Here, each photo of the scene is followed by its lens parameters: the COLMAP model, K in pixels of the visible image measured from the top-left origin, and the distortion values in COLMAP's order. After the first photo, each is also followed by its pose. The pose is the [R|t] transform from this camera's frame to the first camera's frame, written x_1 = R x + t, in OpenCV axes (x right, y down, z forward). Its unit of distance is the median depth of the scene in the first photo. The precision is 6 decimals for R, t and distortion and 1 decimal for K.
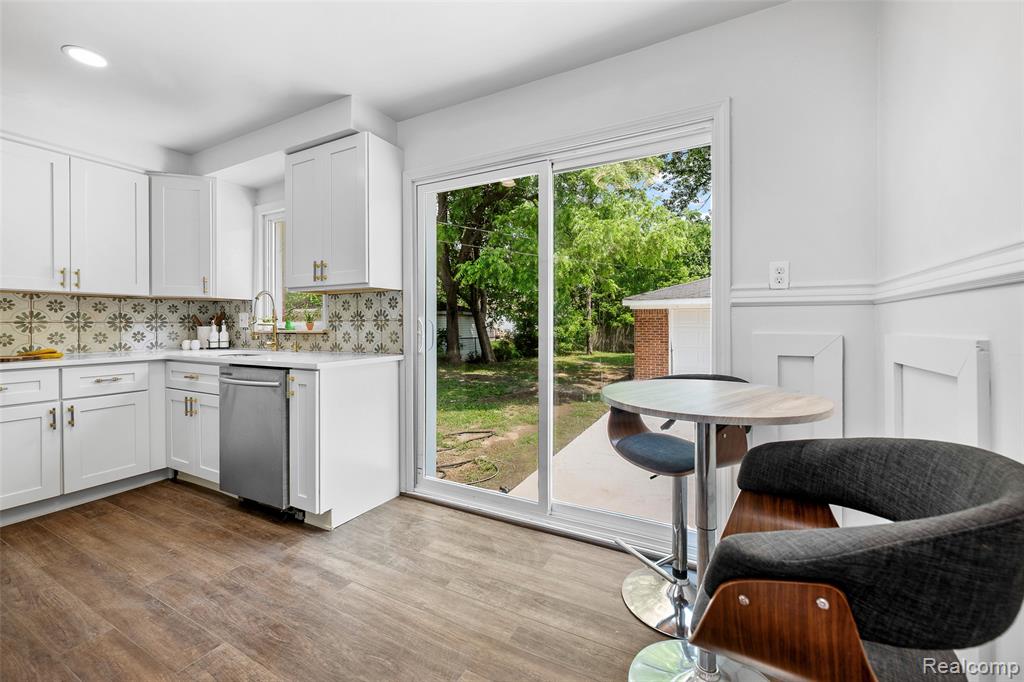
lens RADIAL K [[405.4, 0, 507.1], [0, 405.4, 325.9], [0, 0, 1]] dist [-0.001988, -0.000100]
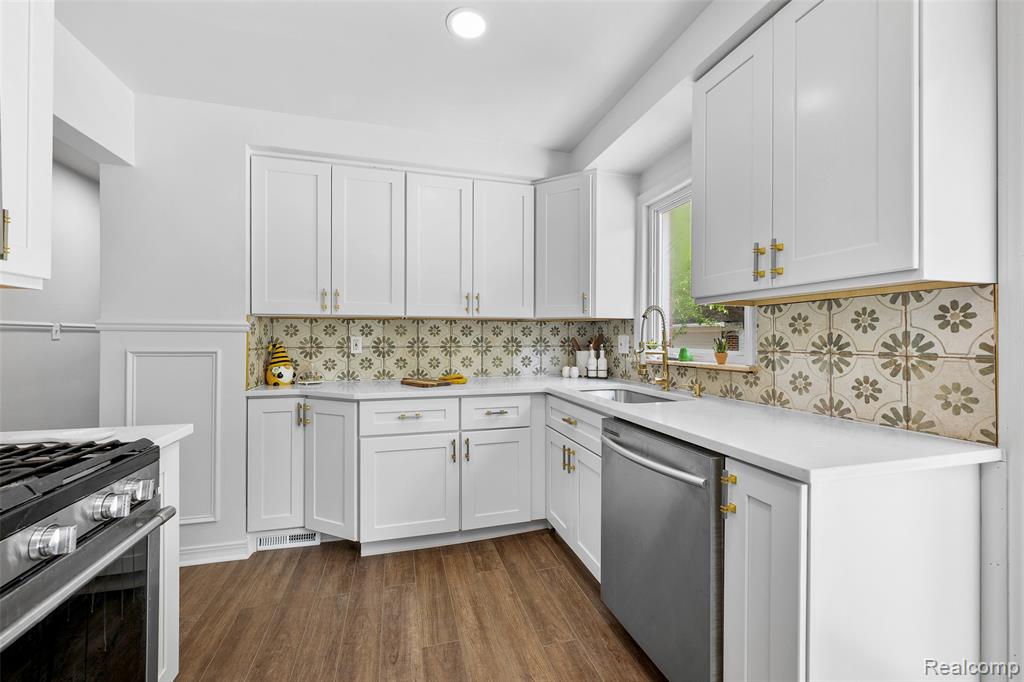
lens RADIAL K [[405.4, 0, 511.9], [0, 405.4, 338.8], [0, 0, 1]] dist [-0.001988, -0.000100]
pose [[0.689305, 0.003708, -0.724462, -0.282316], [-0.006990, 0.999974, -0.001532, -0.028553], [0.724438, 0.006120, 0.689313, 0.368358]]
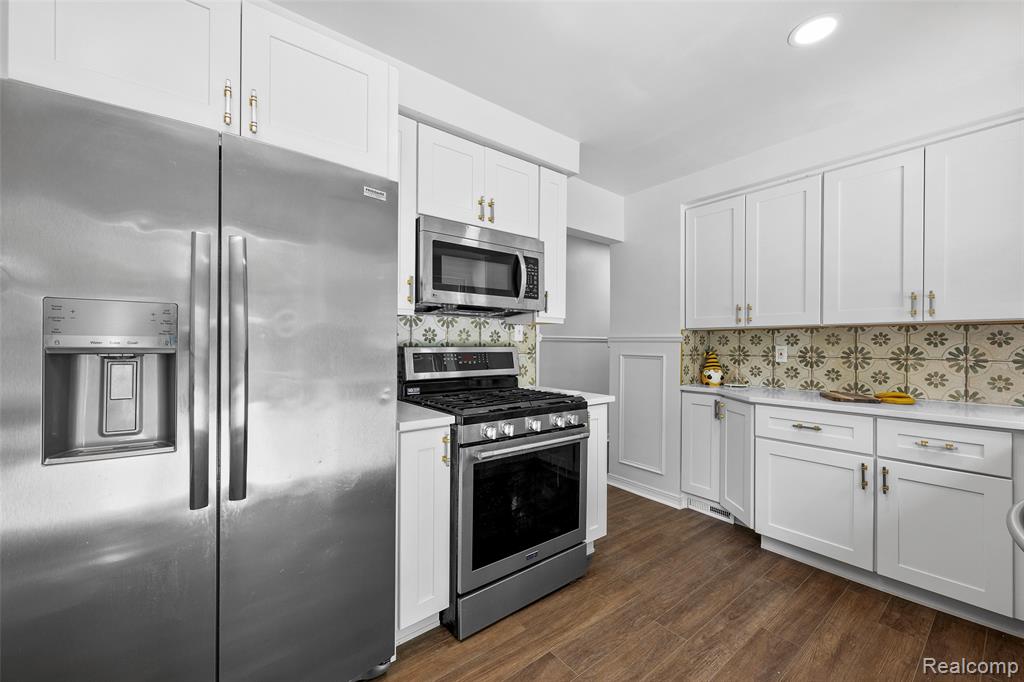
lens RADIAL K [[405.4, 0, 513.3], [0, 405.4, 346.1], [0, 0, 1]] dist [-0.001988, -0.000100]
pose [[-0.401320, 0.001854, -0.915936, -0.052465], [-0.011685, 0.999906, 0.007143, -0.031839], [0.915863, 0.013569, -0.401261, 0.562001]]
